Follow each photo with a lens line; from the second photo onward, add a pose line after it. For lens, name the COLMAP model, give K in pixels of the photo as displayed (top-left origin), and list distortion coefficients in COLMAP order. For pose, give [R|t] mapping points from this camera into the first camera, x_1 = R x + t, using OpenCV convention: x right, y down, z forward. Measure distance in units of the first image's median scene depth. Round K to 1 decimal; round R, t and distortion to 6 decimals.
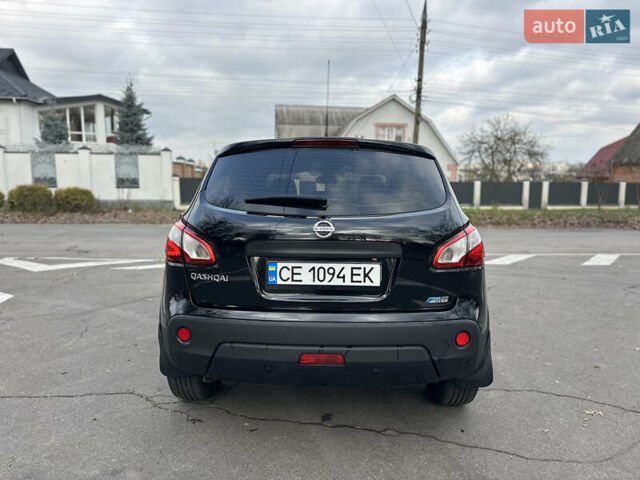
lens RADIAL K [[452.0, 0, 315.0], [0, 452.0, 238.4], [0, 0, 1]] dist [0.035021, -0.051862]
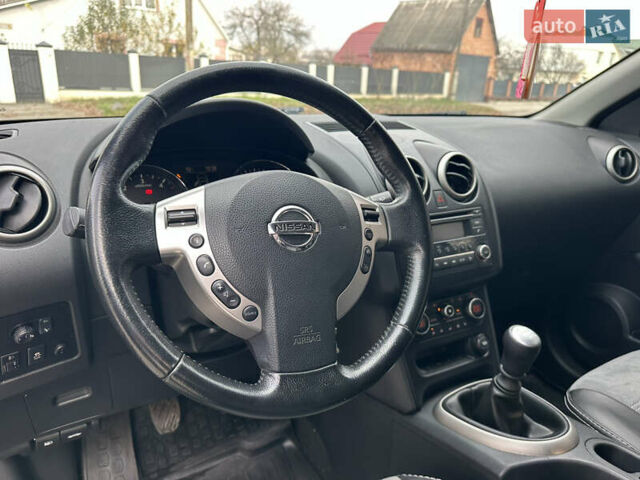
lens RADIAL K [[452.0, 0, 315.7], [0, 452.0, 242.1], [0, 0, 1]] dist [0.035021, -0.051862]
pose [[0.858895, -0.150578, 0.489516, -0.115785], [0.023645, 0.966442, 0.255796, -0.135575], [-0.511605, -0.208127, 0.833633, 1.428298]]
